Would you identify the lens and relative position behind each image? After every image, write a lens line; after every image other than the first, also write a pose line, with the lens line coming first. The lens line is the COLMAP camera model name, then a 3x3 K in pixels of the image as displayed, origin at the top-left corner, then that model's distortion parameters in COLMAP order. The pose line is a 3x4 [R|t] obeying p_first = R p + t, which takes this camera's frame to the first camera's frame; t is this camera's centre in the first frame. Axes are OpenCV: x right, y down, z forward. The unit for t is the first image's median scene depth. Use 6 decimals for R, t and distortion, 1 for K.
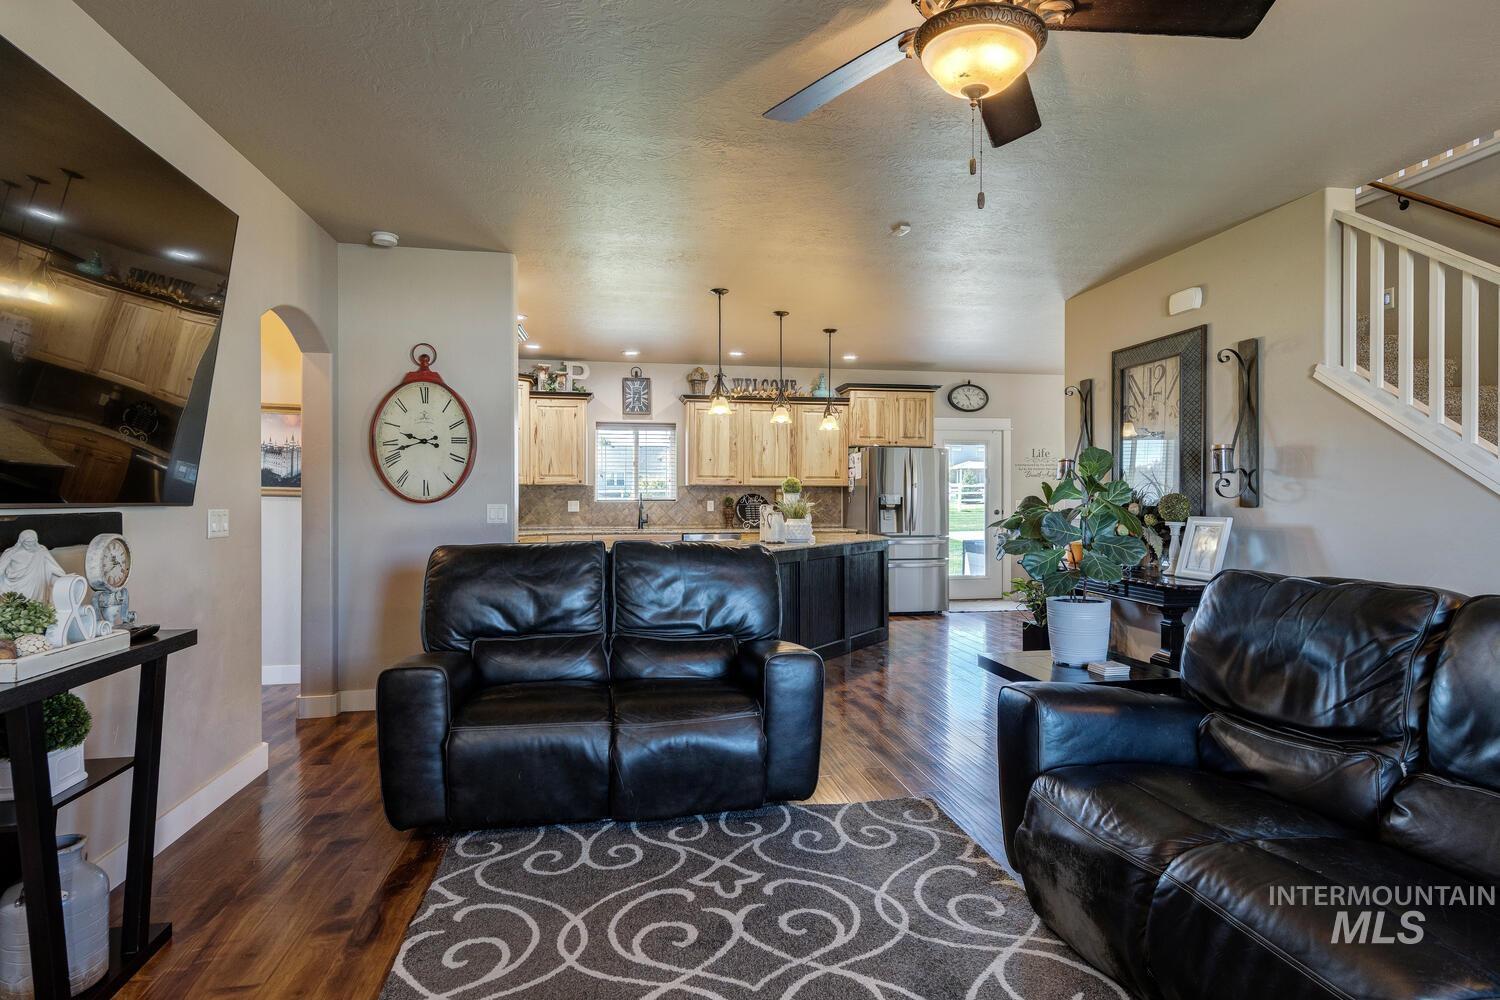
lens RADIAL K [[773.5, 0, 758.5], [0, 773.5, 496.3], [0, 0, 1]] dist [0.016347, -0.005385]
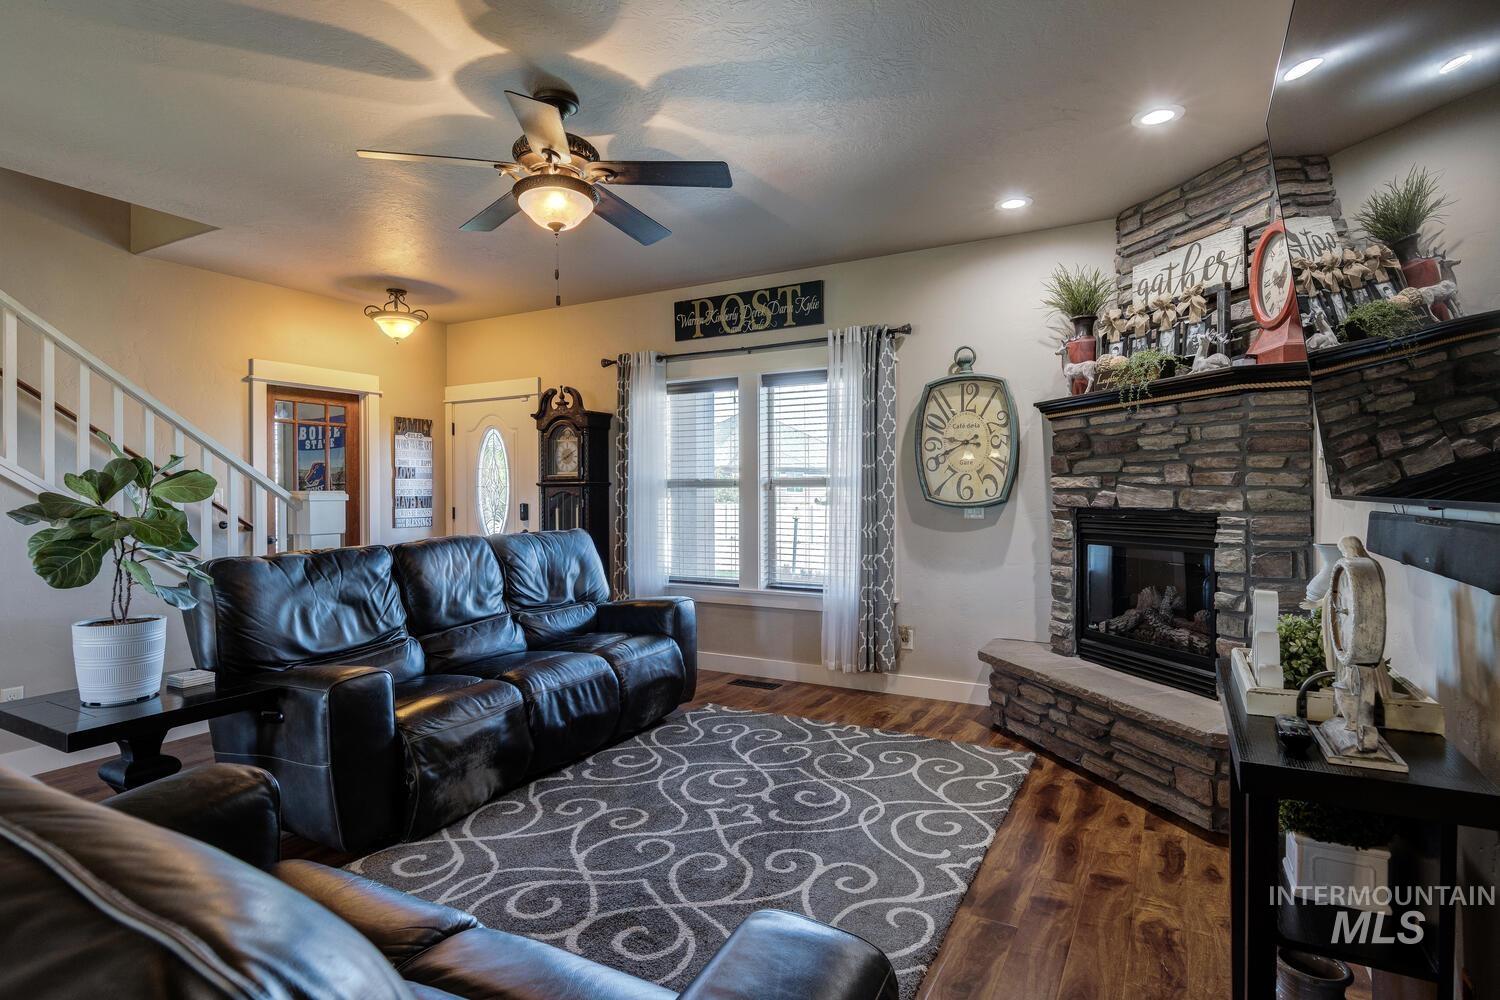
lens RADIAL K [[773.5, 0, 761.3], [0, 773.5, 496.7], [0, 0, 1]] dist [0.016347, -0.005385]
pose [[-0.782356, 0.000157, 0.622832, -0.198768], [0.004166, 0.999979, 0.004981, -0.000713], [-0.622818, 0.006492, -0.782340, 0.462646]]
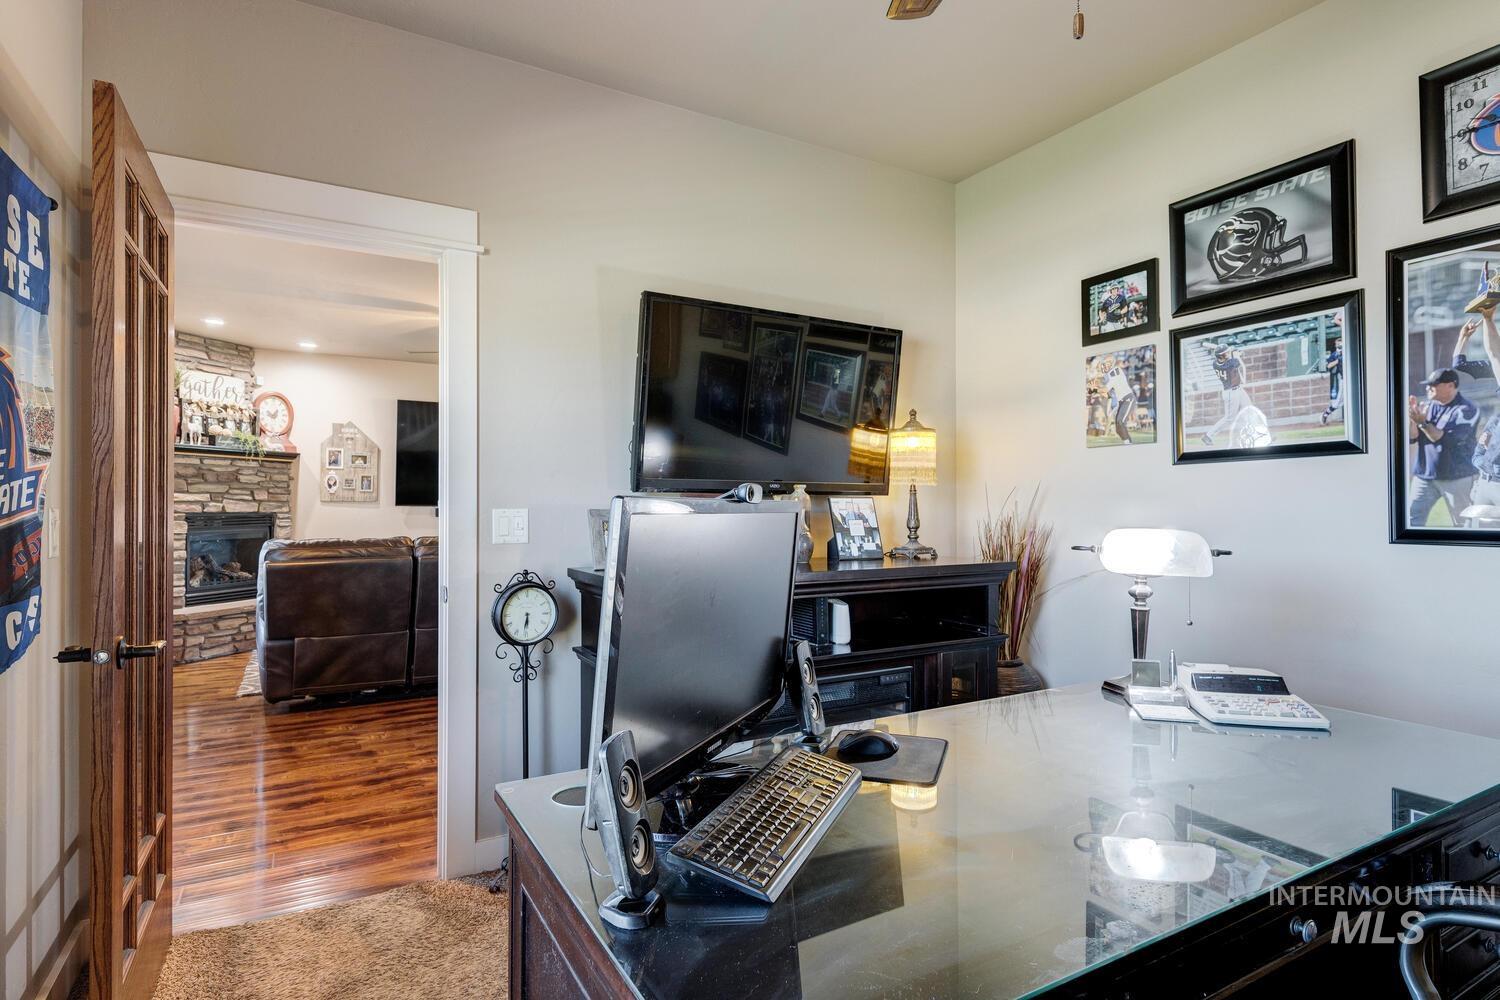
lens RADIAL K [[773.5, 0, 747.9], [0, 773.5, 498.0], [0, 0, 1]] dist [0.016347, -0.005385]
pose [[0.345385, -0.008887, -0.938419, 0.808465], [-0.000164, 0.999955, -0.009530, 0.001466], [0.938461, 0.003445, 0.345367, 0.232649]]
